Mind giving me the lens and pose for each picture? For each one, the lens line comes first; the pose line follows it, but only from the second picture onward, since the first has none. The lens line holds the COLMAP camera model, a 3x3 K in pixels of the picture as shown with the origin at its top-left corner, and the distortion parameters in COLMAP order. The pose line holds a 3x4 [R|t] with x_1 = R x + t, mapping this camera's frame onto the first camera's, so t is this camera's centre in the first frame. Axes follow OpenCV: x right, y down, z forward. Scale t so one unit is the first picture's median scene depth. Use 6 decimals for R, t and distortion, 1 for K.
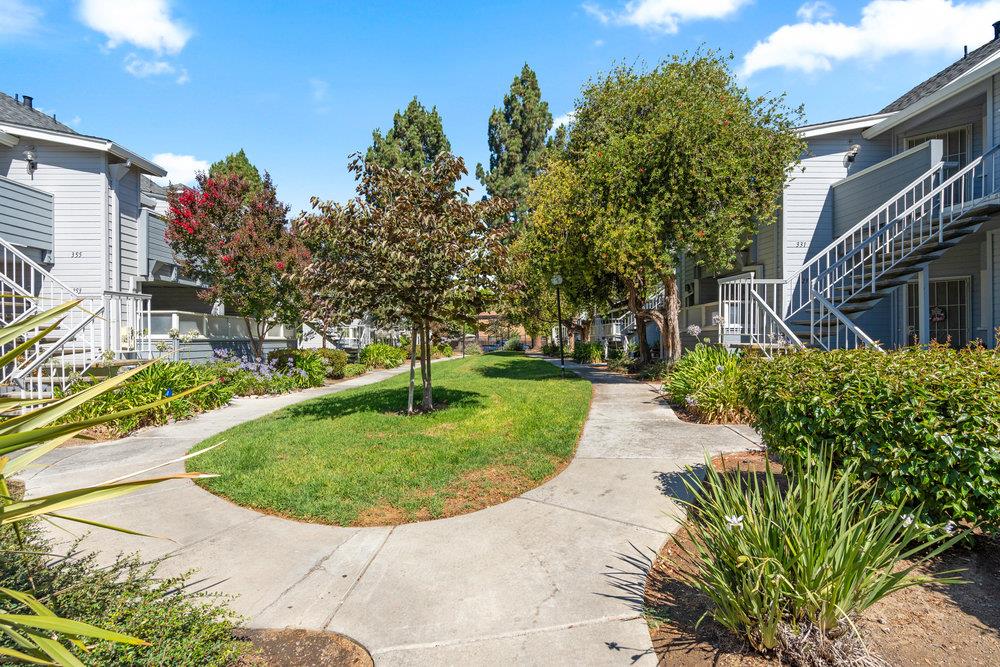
lens RADIAL K [[462.0, 0, 496.0], [0, 462.0, 352.4], [0, 0, 1]] dist [-0.001596, -0.000155]
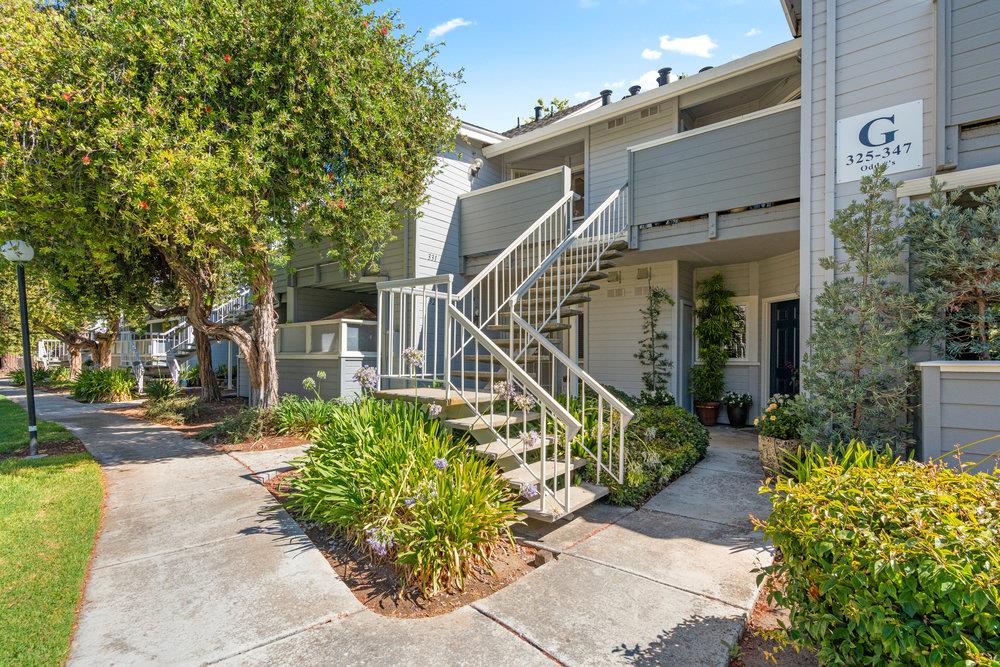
lens RADIAL K [[462.0, 0, 496.0], [0, 462.0, 352.4], [0, 0, 1]] dist [-0.001596, -0.000155]
pose [[0.629075, 0.015265, 0.777195, 0.097302], [0.013798, 0.999430, -0.030798, -0.038906], [-0.777222, 0.030098, 0.628506, 0.414680]]
